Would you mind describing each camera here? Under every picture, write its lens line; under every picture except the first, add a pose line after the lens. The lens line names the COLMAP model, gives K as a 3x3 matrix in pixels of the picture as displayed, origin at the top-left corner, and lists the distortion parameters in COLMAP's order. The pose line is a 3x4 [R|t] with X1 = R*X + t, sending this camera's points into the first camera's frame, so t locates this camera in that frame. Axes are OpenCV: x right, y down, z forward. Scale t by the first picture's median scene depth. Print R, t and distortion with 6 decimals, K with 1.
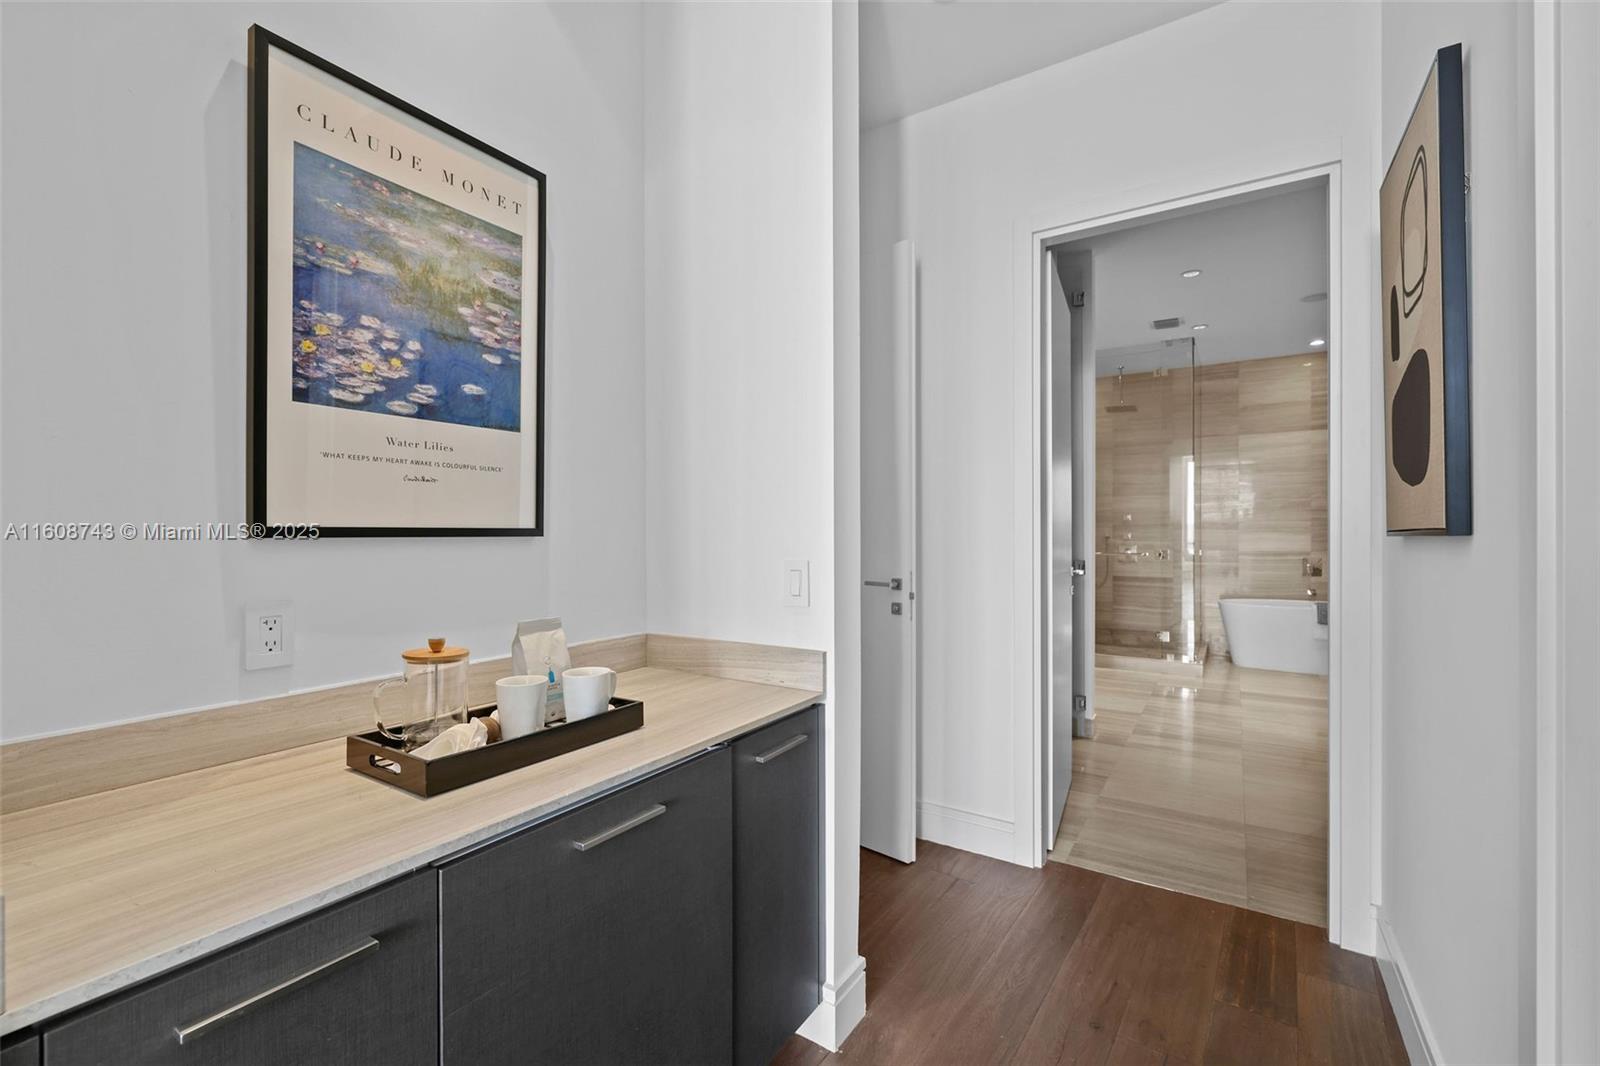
lens RADIAL K [[692.2, 0, 788.8], [0, 692.2, 528.1], [0, 0, 1]] dist [-0.000630, -0.000170]
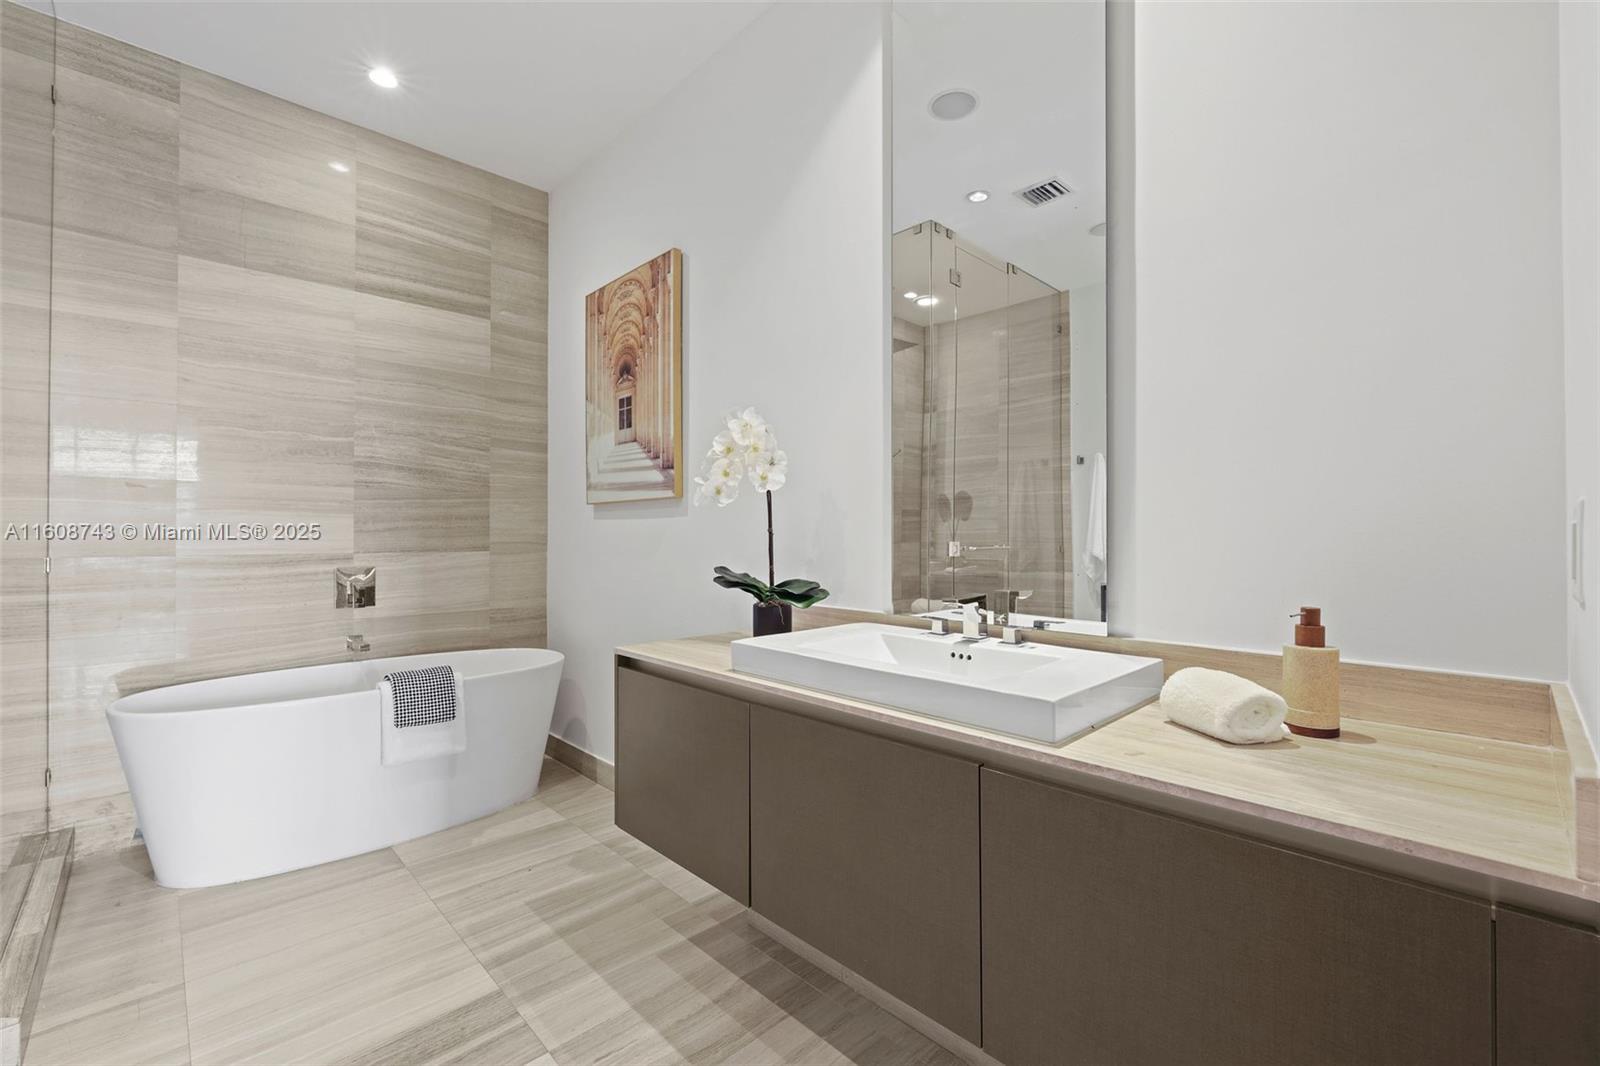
lens RADIAL K [[668.9, 0, 806.6], [0, 668.9, 536.0], [0, 0, 1]] dist [-0.001265, -0.000543]
pose [[0.221348, 0.004804, 0.975183, 0.577619], [-0.007475, 0.999967, -0.003229, 0.032909], [-0.975166, -0.006575, 0.221377, 0.907458]]
